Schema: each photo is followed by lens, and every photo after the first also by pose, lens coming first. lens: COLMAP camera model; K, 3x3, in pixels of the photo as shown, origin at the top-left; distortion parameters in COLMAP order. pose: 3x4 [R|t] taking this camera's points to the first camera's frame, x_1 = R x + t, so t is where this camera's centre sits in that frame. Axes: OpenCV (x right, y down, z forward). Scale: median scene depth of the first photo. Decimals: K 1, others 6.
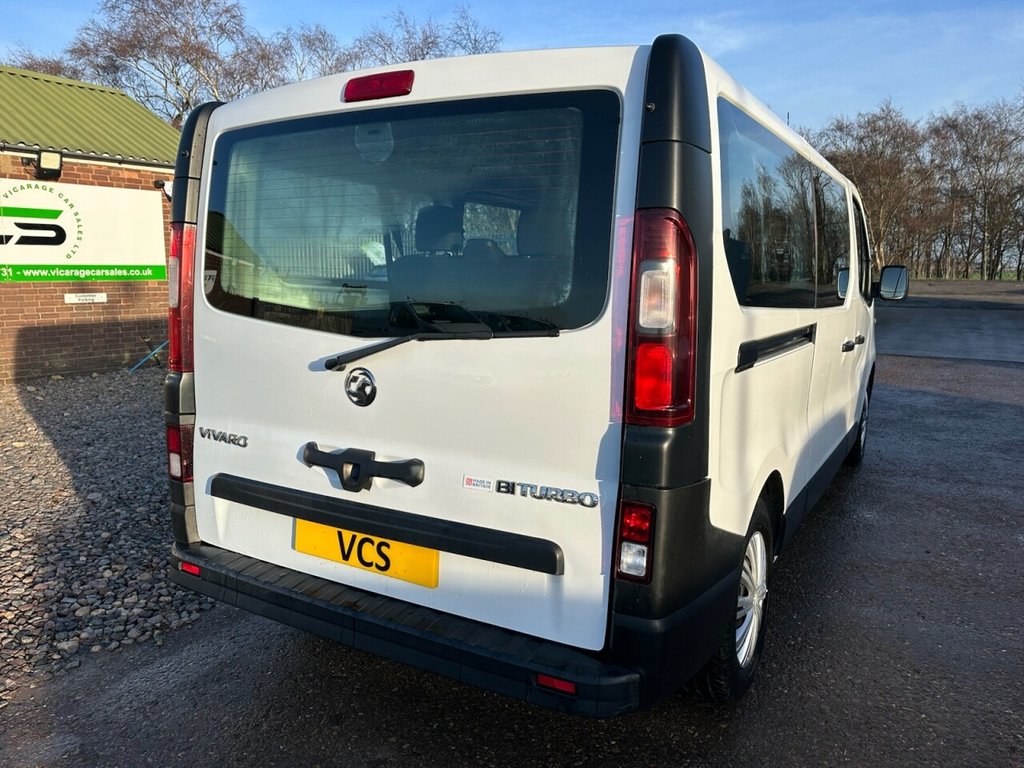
lens RADIAL K [[765.0, 0, 516.0], [0, 765.0, 381.0], [0, 0, 1]] dist [0.044583, -0.055125]
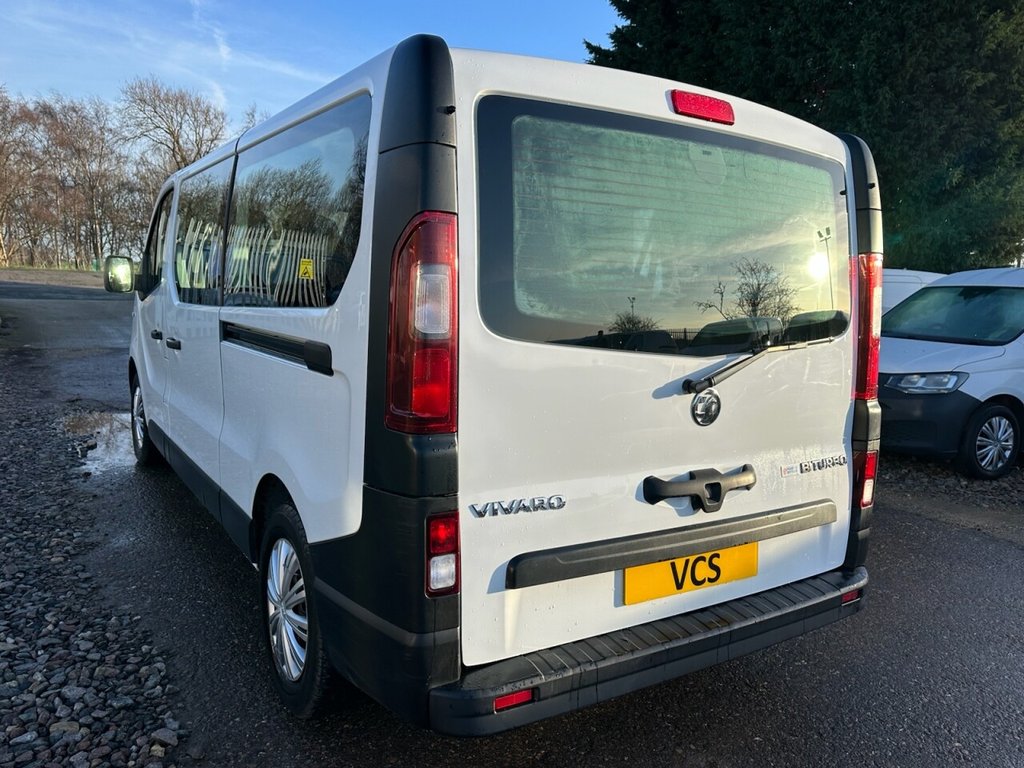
lens RADIAL K [[770.7, 0, 504.6], [0, 770.7, 374.2], [0, 0, 1]] dist [0.029655, -0.039906]
pose [[0.455942, -0.094988, 0.884926, -0.928734], [0.089677, 0.994131, 0.060506, -0.091247], [-0.885480, 0.051771, 0.461785, 0.589740]]
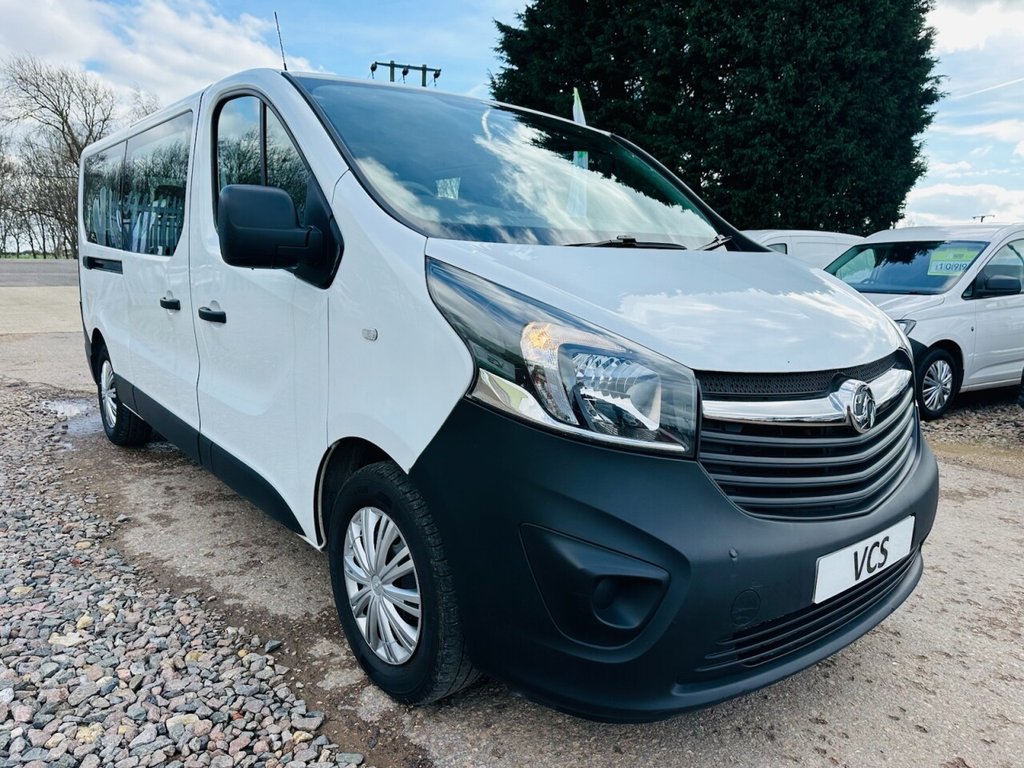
lens RADIAL K [[733.4, 0, 507.4], [0, 733.4, 385.8], [0, 0, 1]] dist [0.033604, -0.039461]
pose [[0.333575, -0.154335, 0.930005, -0.927013], [0.118052, 0.985581, 0.121215, -0.077496], [-0.935303, 0.069355, 0.346985, 0.825334]]
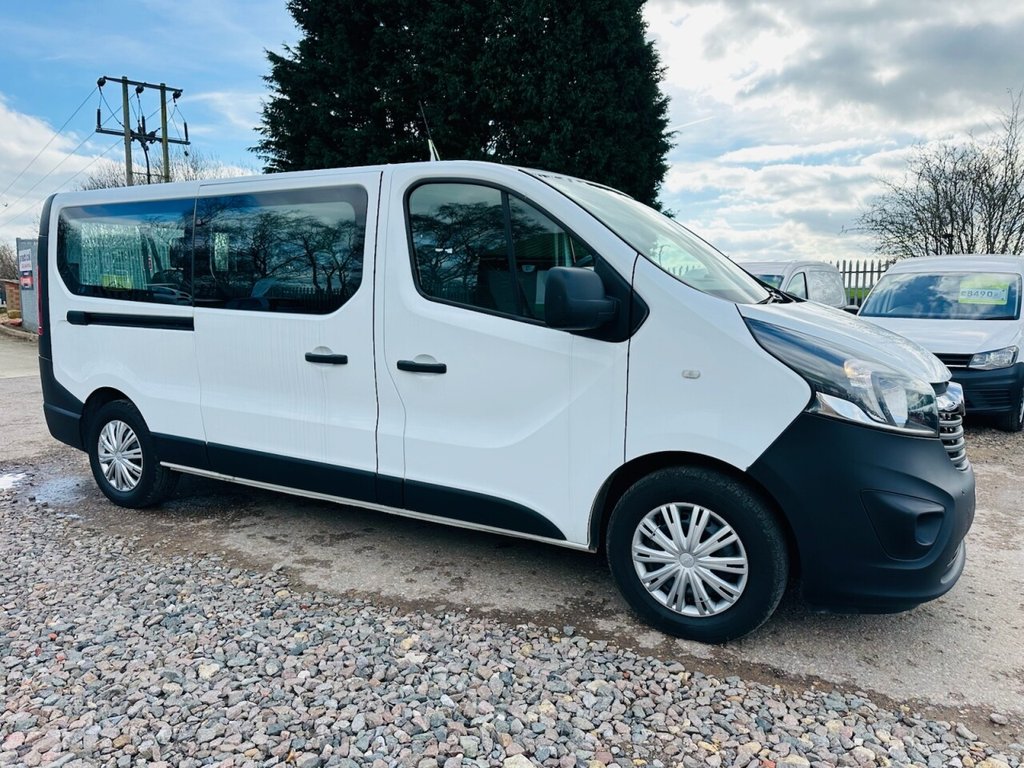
lens RADIAL K [[731.3, 0, 513.4], [0, 731.3, 386.0], [0, 0, 1]] dist [0.036557, -0.042000]
pose [[-0.038813, -0.135648, 0.989997, -1.270007], [0.145953, 0.979348, 0.139911, -0.215824], [-0.988530, 0.149924, -0.018213, 1.464444]]
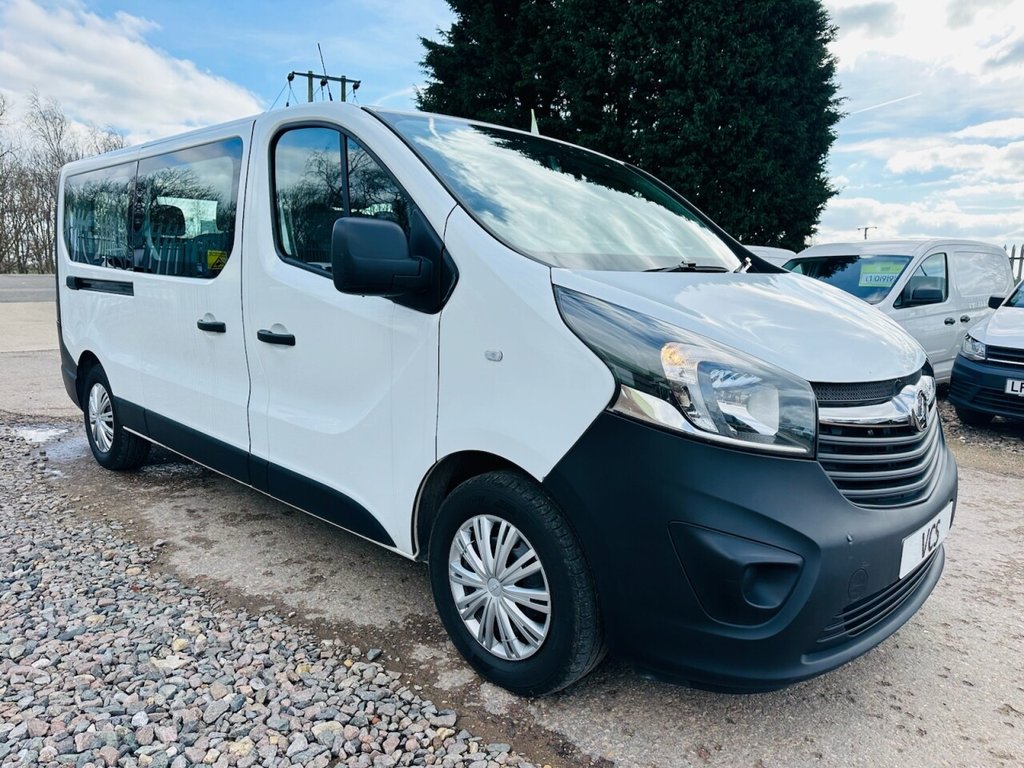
lens RADIAL K [[731.3, 0, 513.4], [0, 731.3, 386.0], [0, 0, 1]] dist [0.036557, -0.042000]
pose [[0.211135, -0.149129, 0.966014, -1.049080], [0.128751, 0.983925, 0.123754, -0.118255], [-0.968940, 0.098247, 0.226942, 1.006088]]
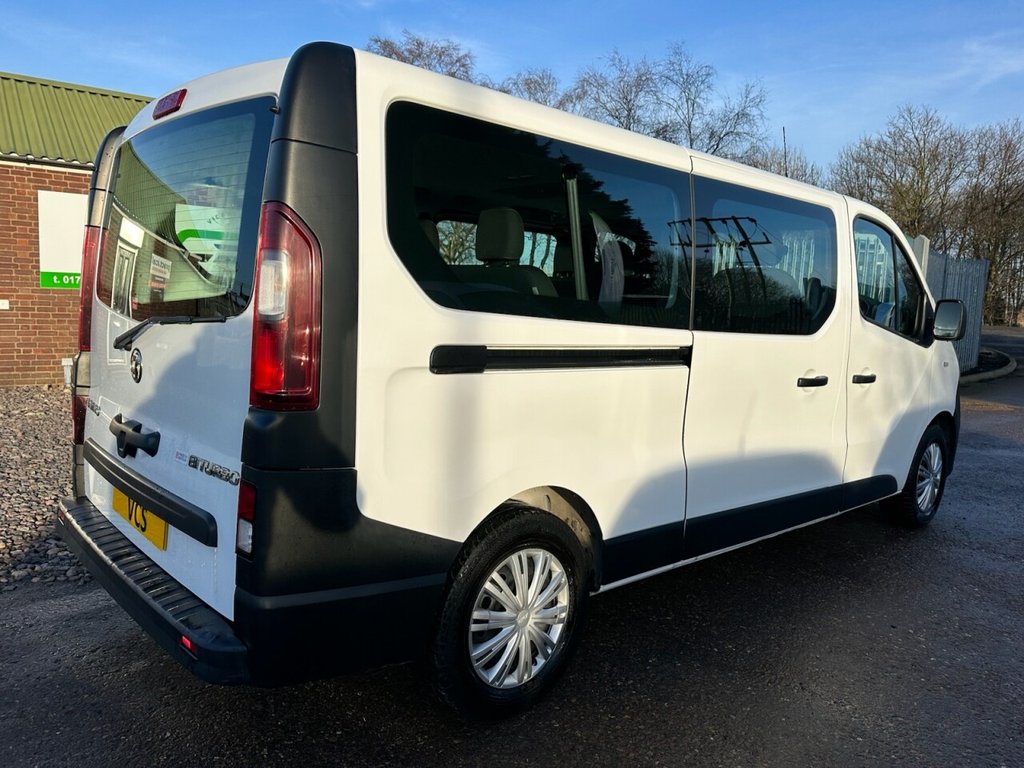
lens RADIAL K [[765.0, 0, 516.0], [0, 765.0, 381.0], [0, 0, 1]] dist [0.044583, -0.055125]
pose [[0.951711, 0.068522, -0.299250, 0.517141], [-0.081959, 0.996103, -0.032570, 0.017002], [0.295852, 0.055524, 0.953619, 0.060124]]
